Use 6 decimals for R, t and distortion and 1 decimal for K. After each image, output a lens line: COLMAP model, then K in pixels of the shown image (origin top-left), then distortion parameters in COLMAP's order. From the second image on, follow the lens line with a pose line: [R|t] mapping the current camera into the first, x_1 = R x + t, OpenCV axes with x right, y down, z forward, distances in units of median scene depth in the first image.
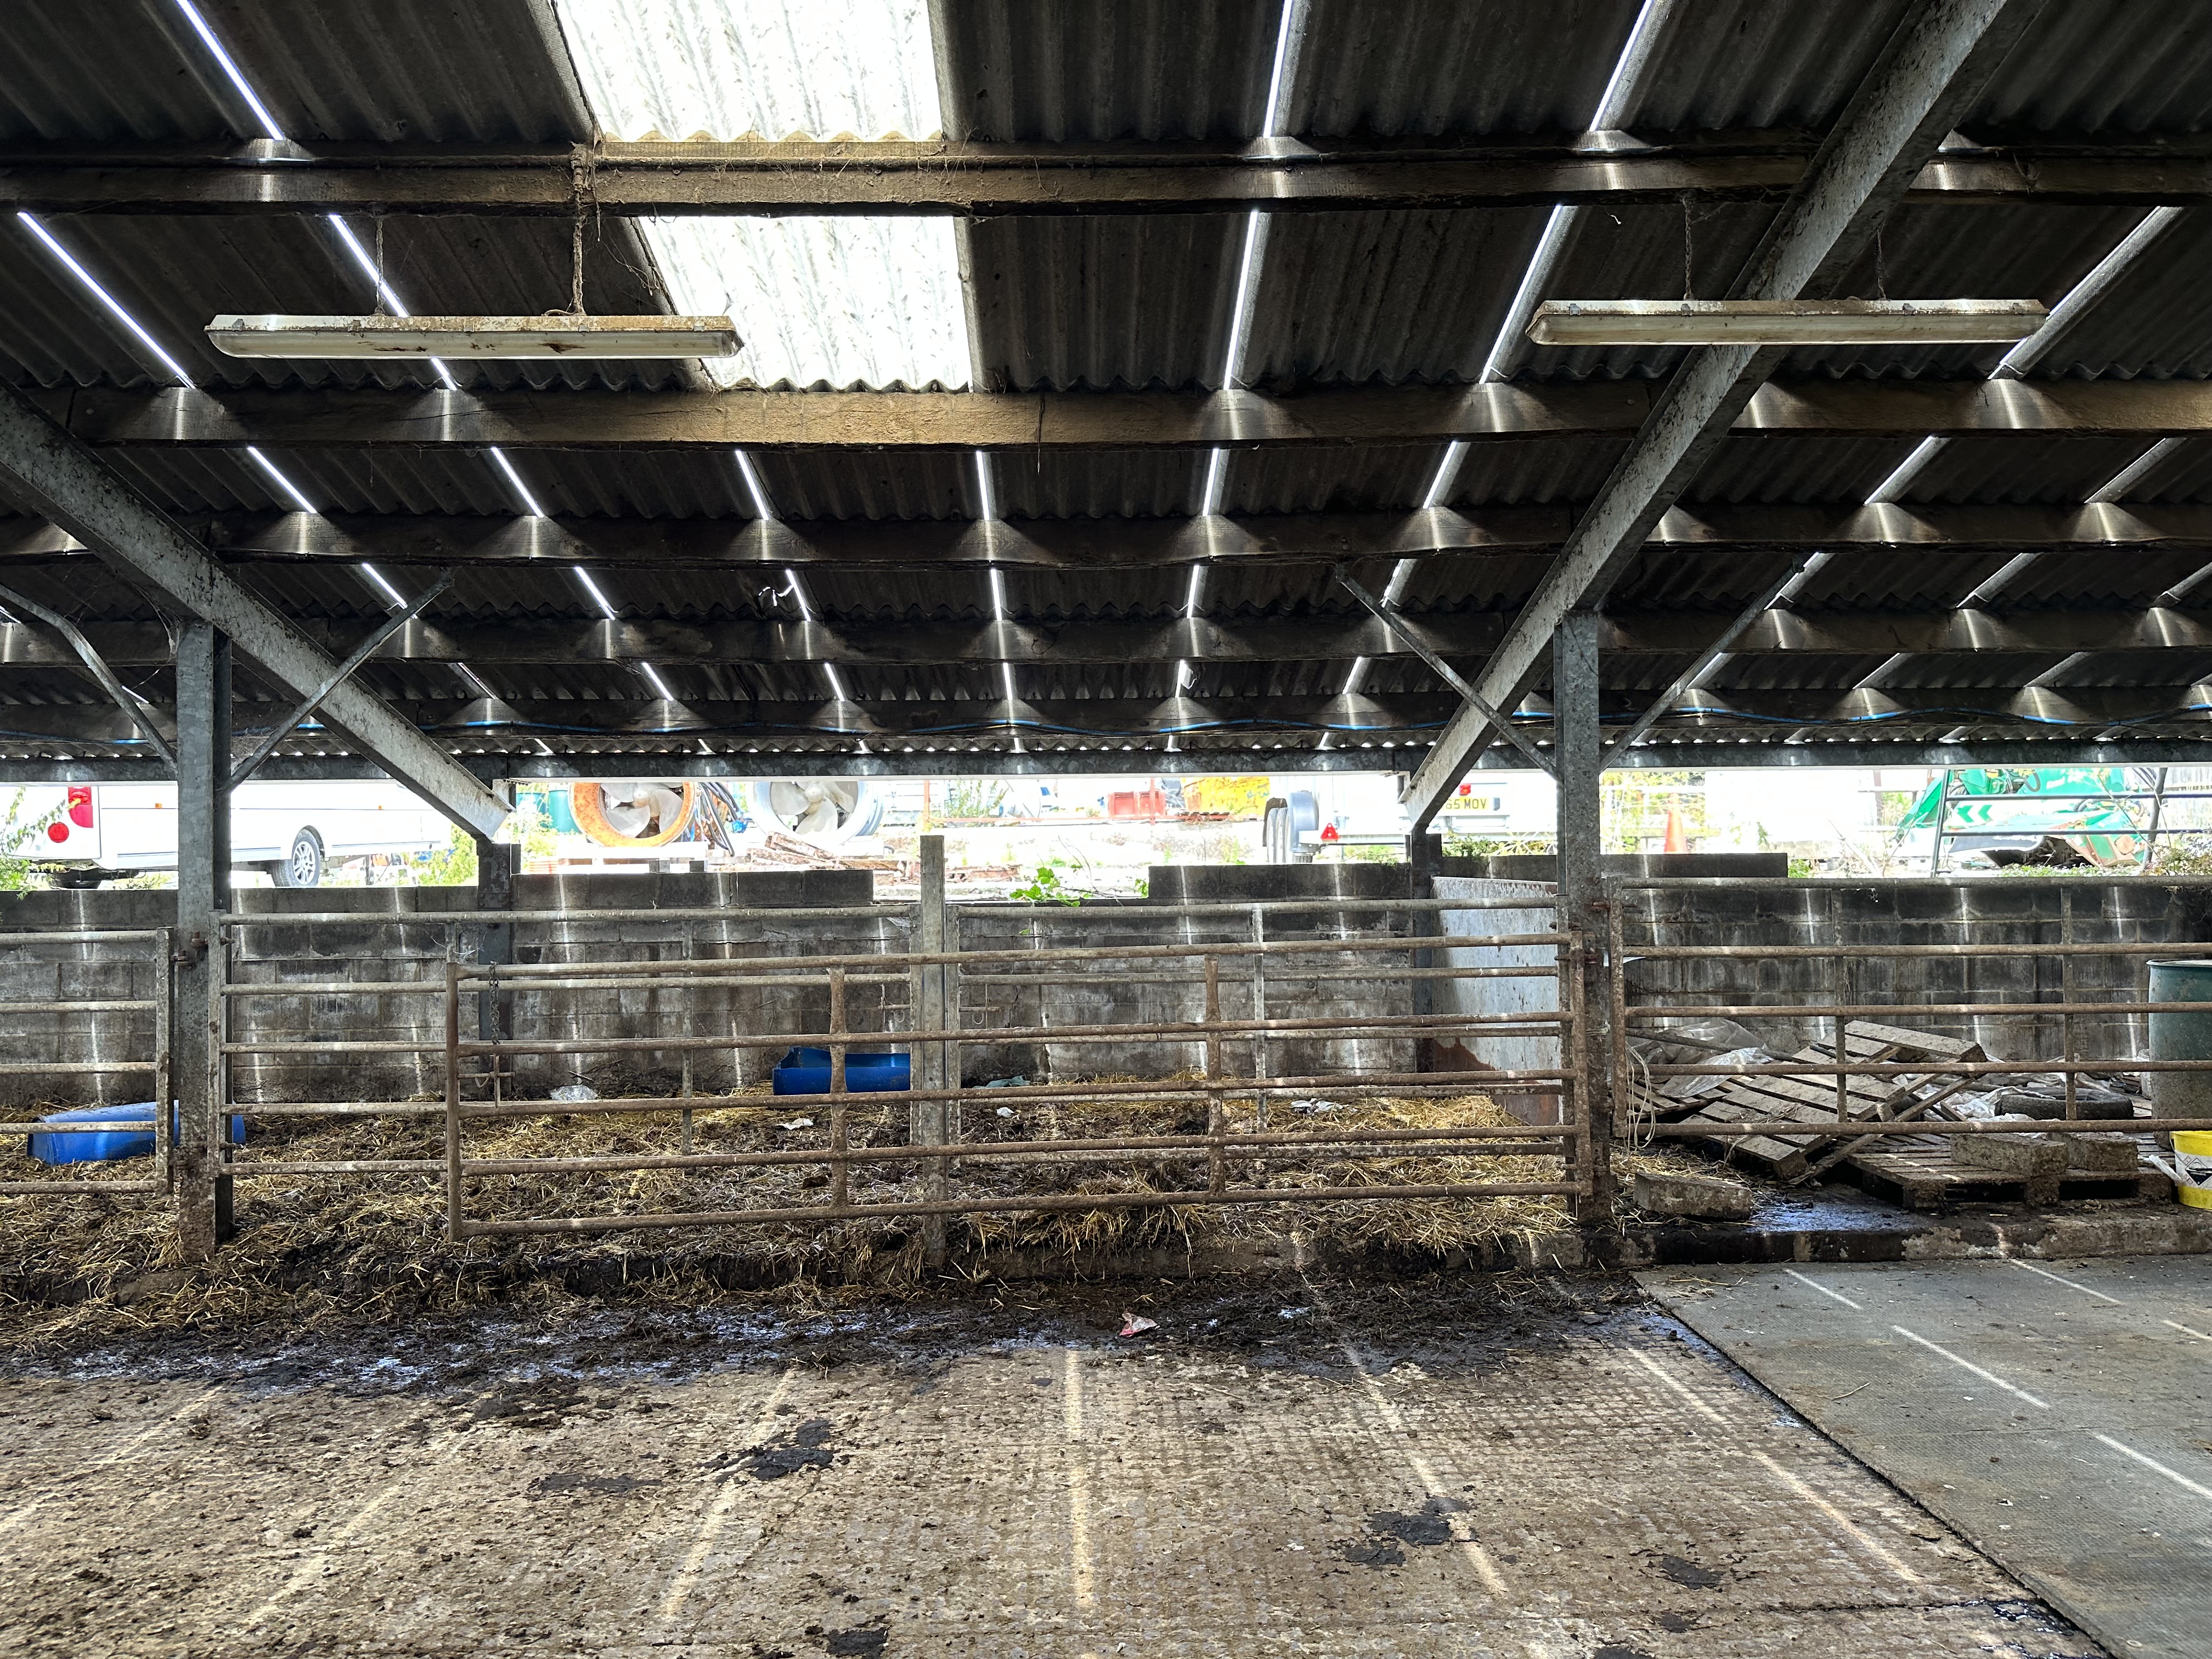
lens RADIAL K [[1545.9, 0, 1116.2], [0, 1545.9, 839.3], [0, 0, 1]] dist [0.047090, -0.051556]
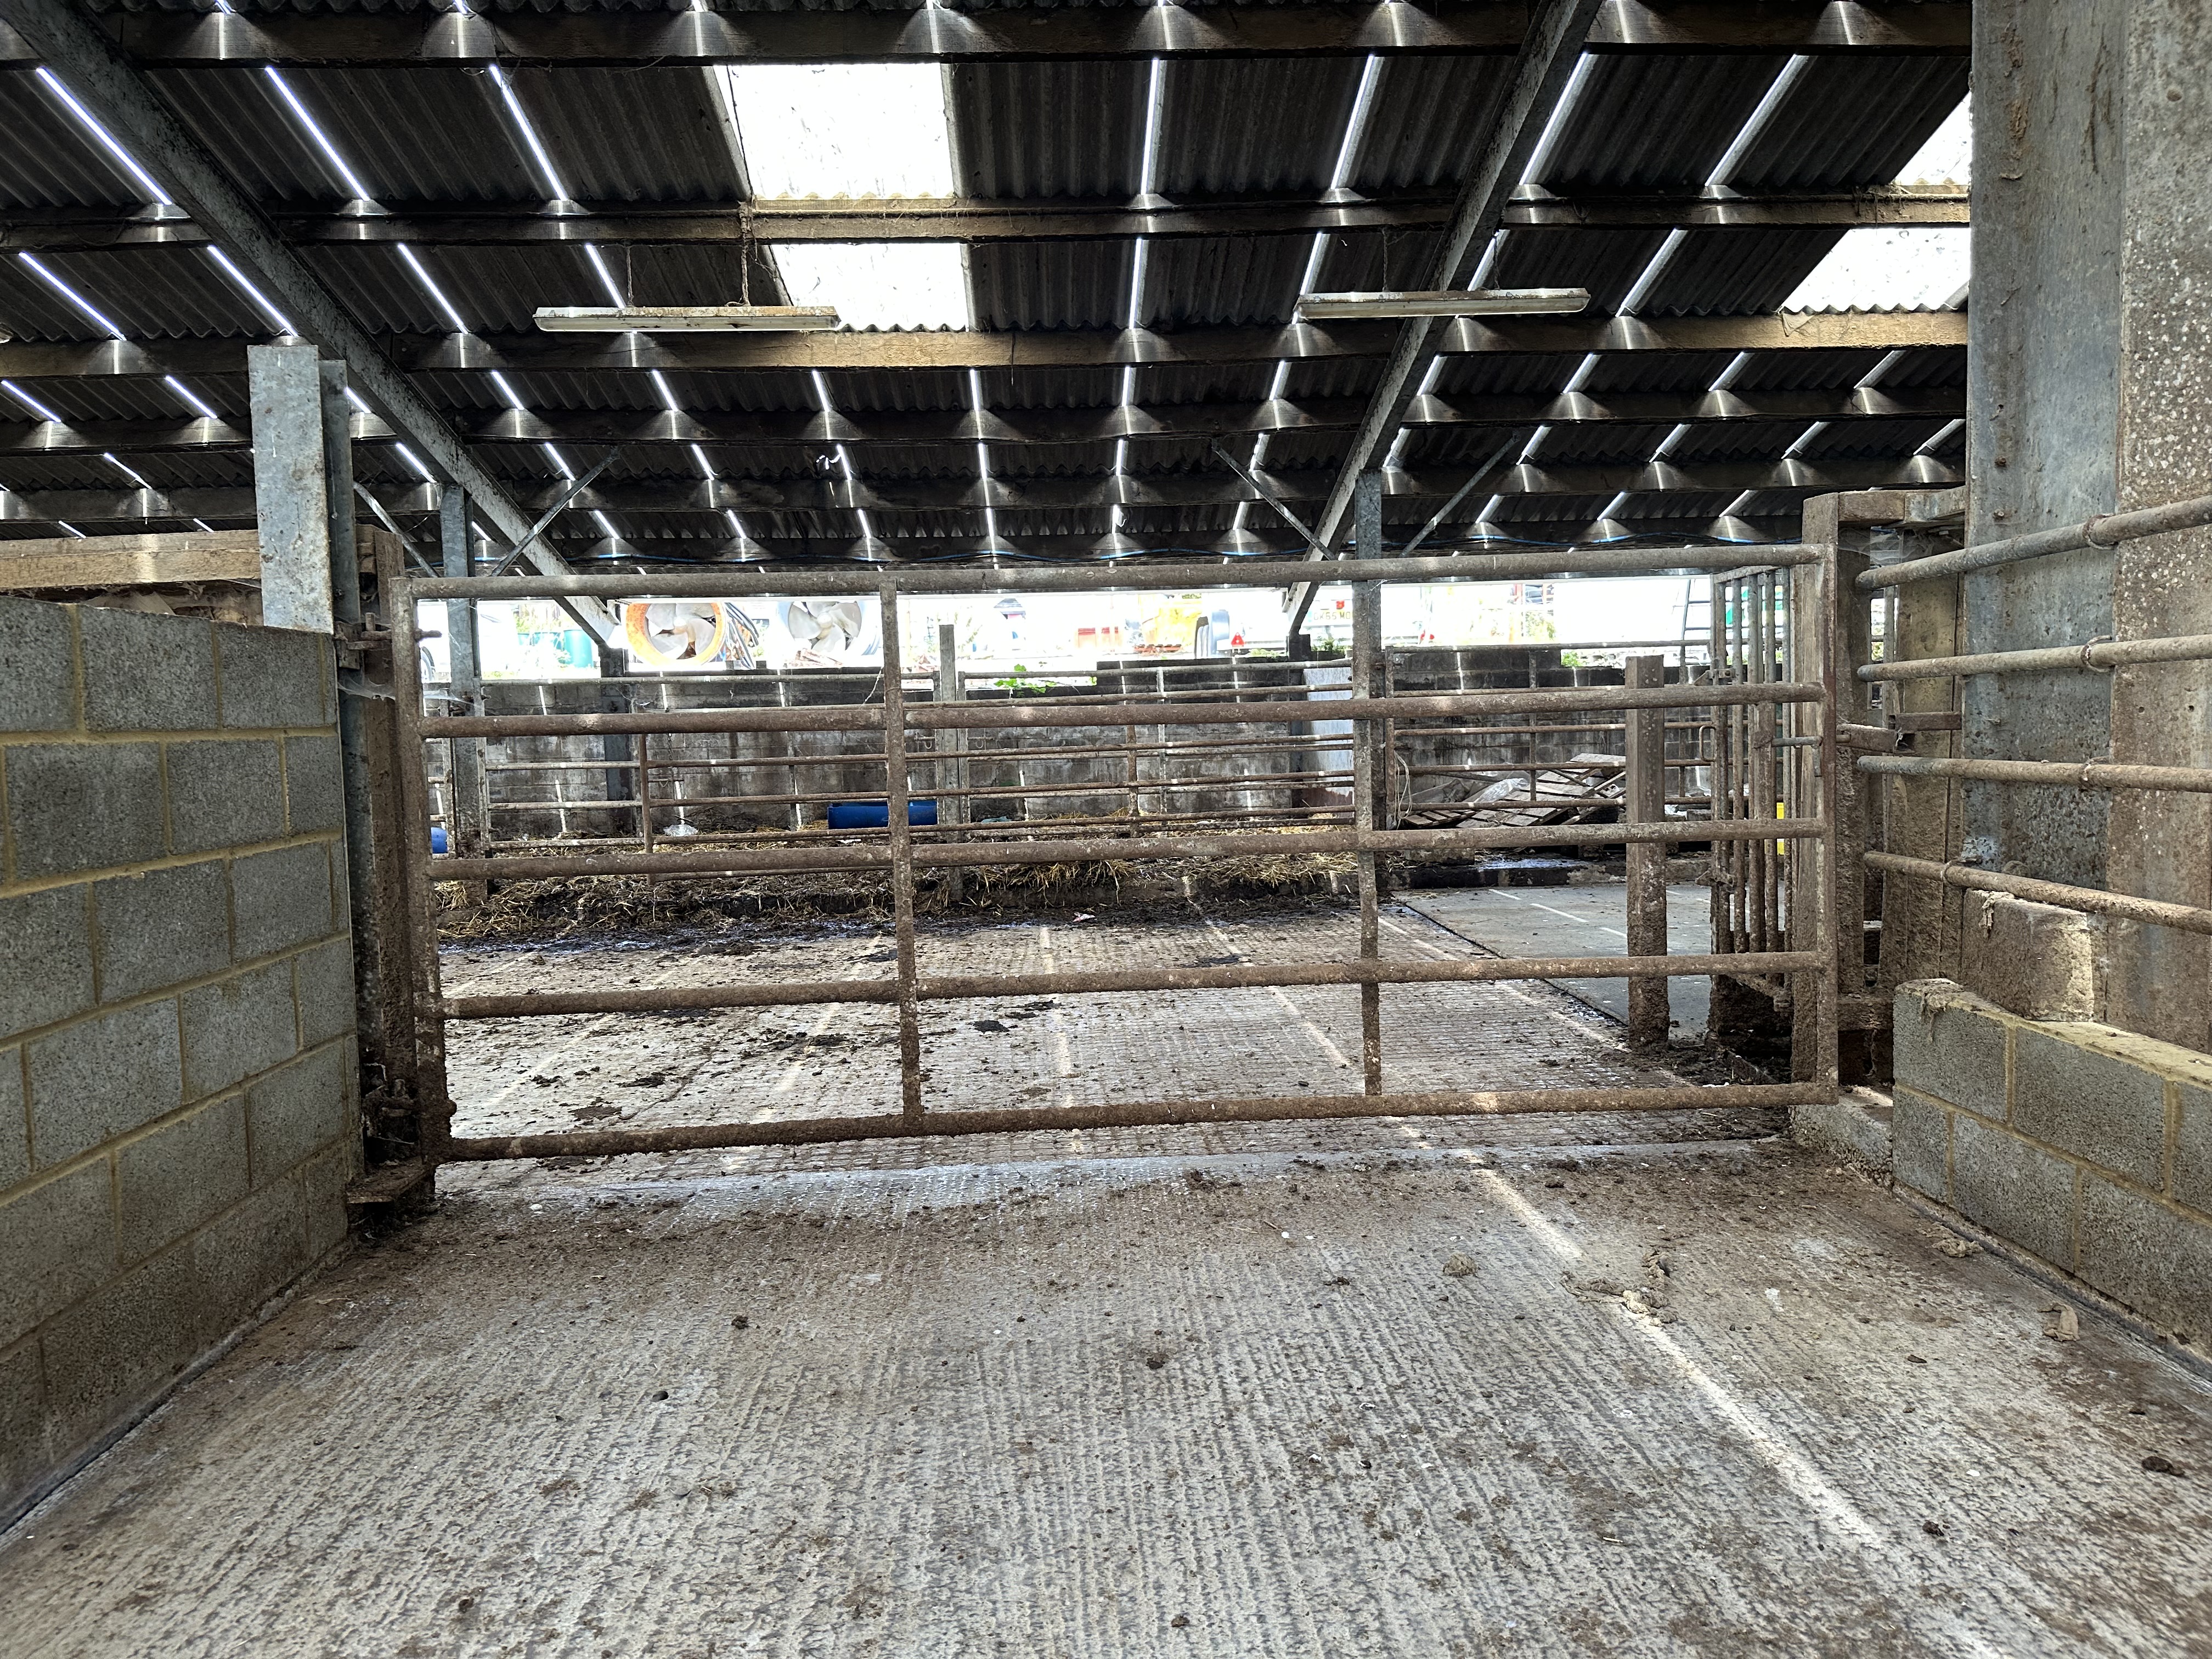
lens RADIAL K [[1545.9, 0, 1116.6], [0, 1545.9, 842.7], [0, 0, 1]] dist [0.047090, -0.051556]
pose [[0.999706, -0.015241, 0.018854, 0.017660], [0.013310, 0.995033, 0.098656, 0.066653], [-0.020264, -0.098376, 0.994943, -0.567398]]
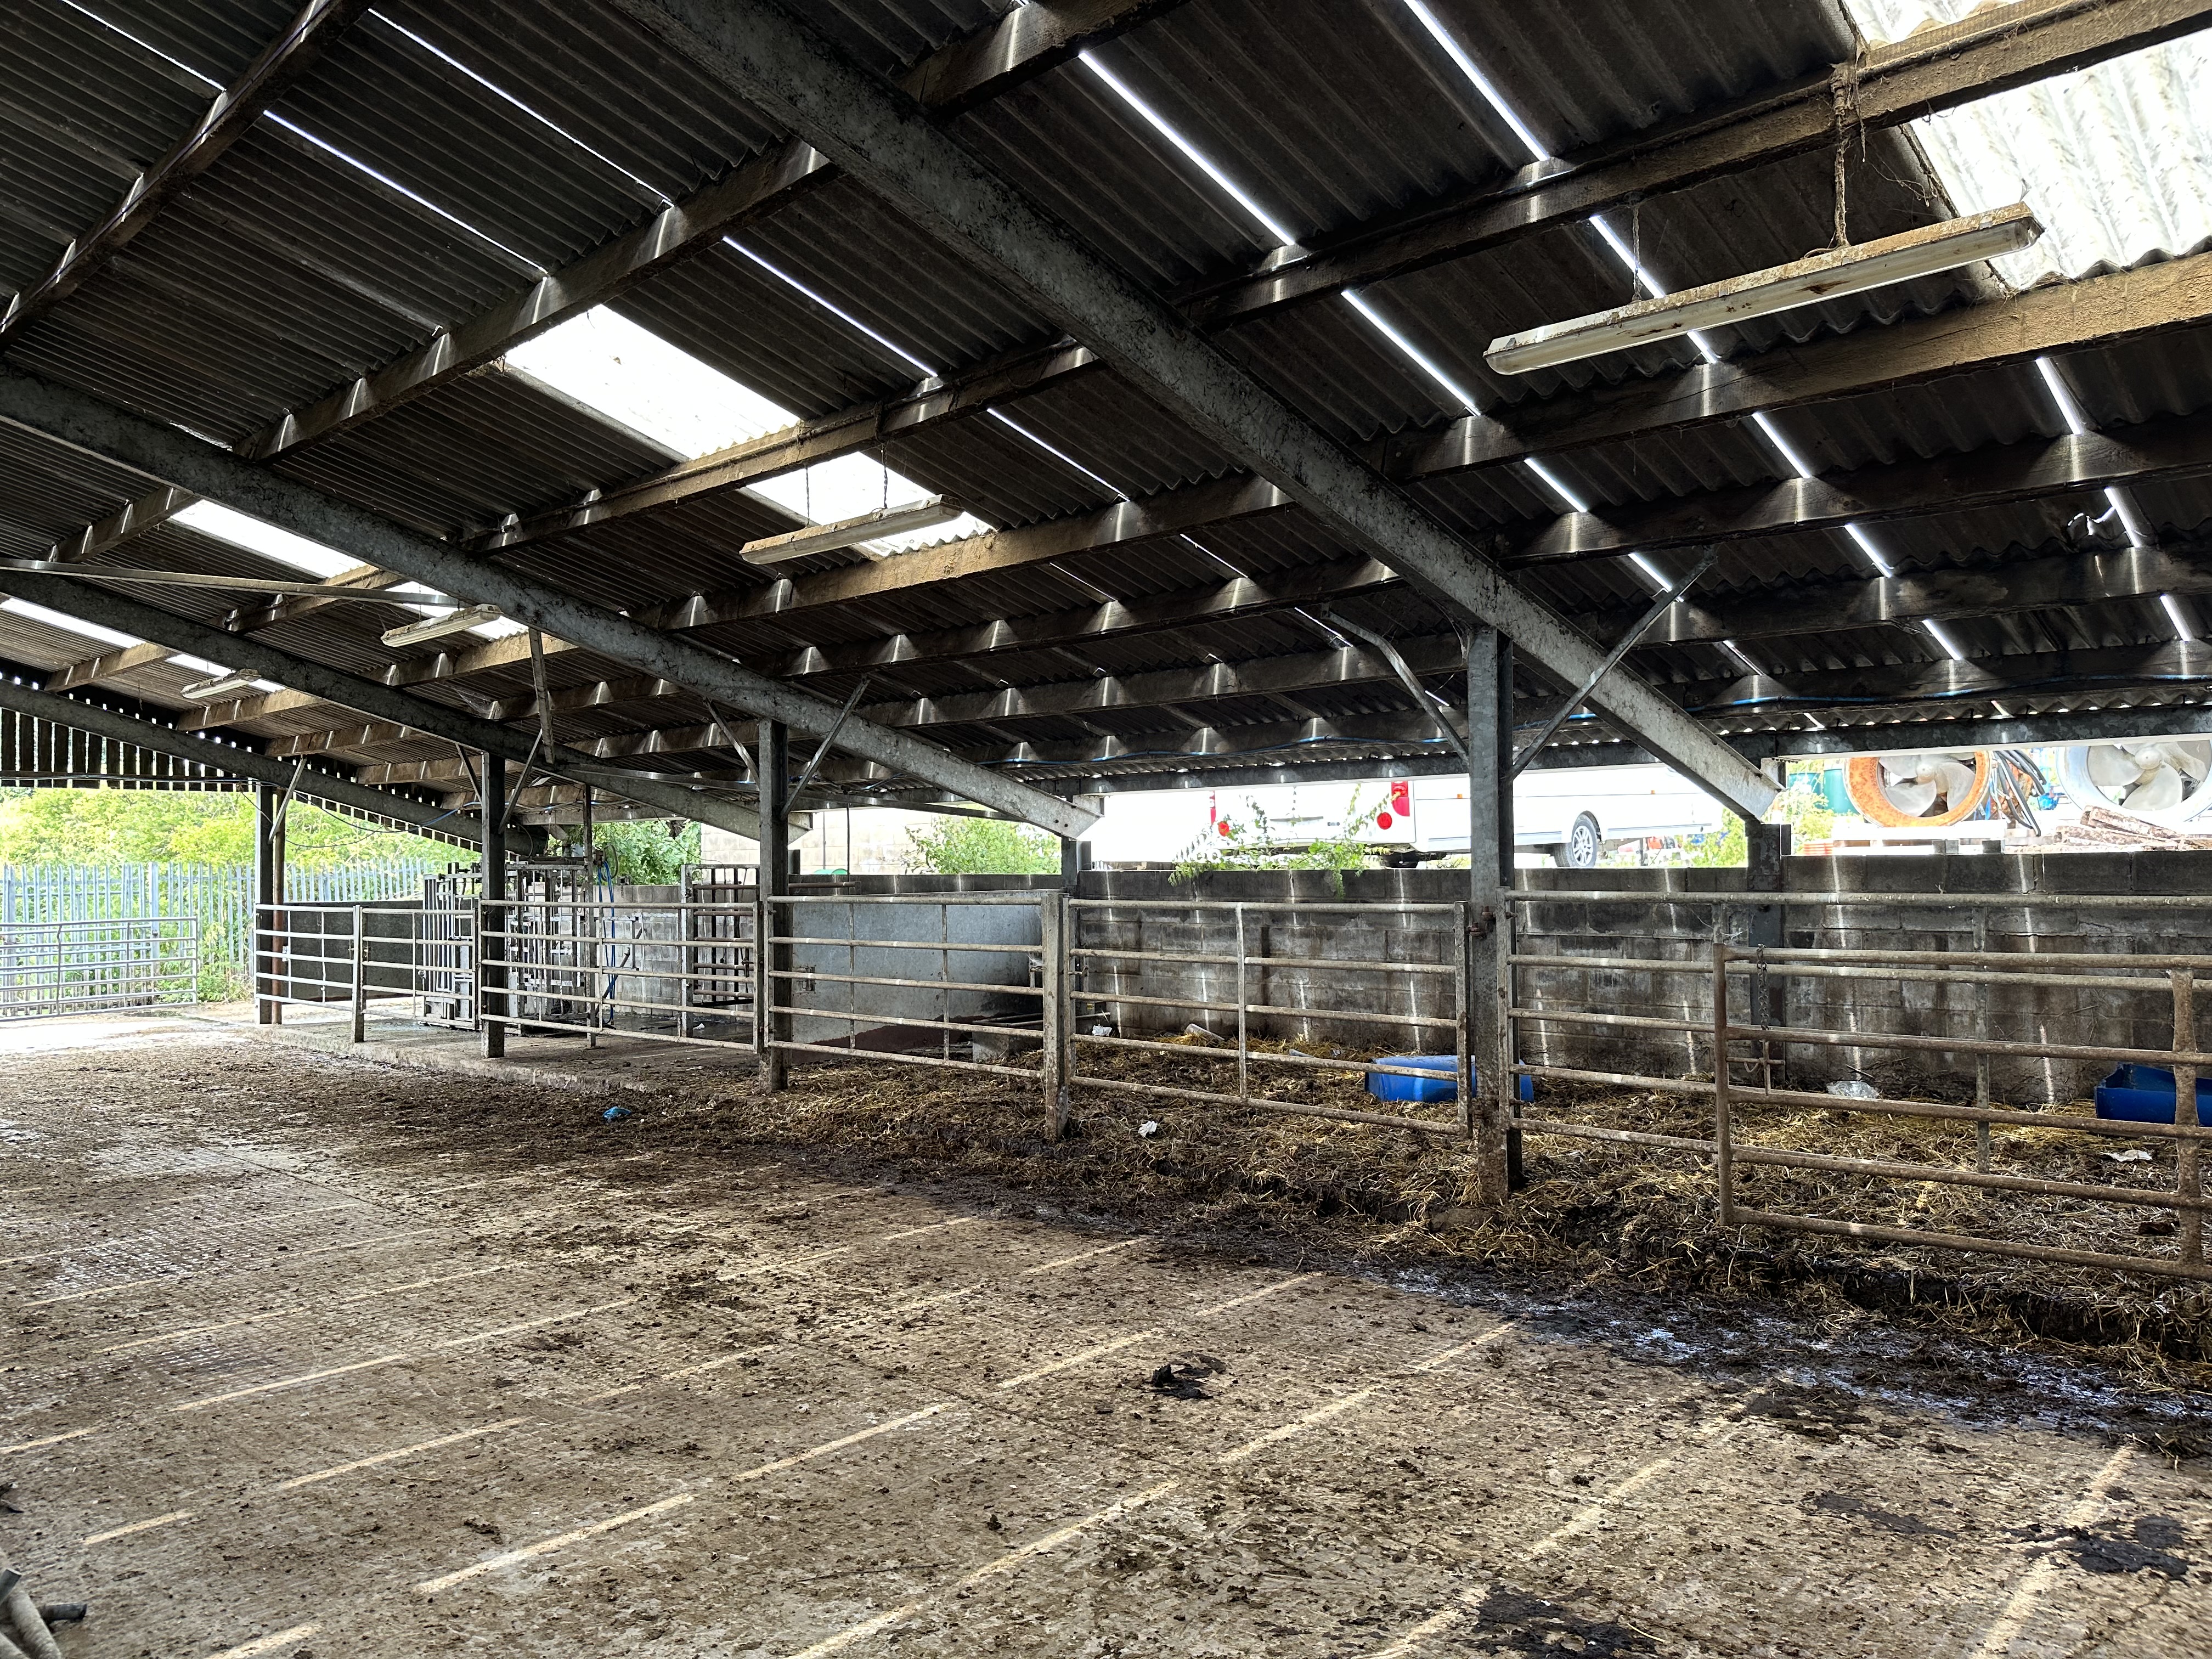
lens RADIAL K [[1545.9, 0, 1115.2], [0, 1545.9, 839.8], [0, 0, 1]] dist [0.047090, -0.051556]
pose [[0.710002, -0.007221, -0.704163, -0.001161], [0.014837, 0.999879, 0.004706, 0.002665], [0.704044, -0.013789, 0.710023, 0.028488]]
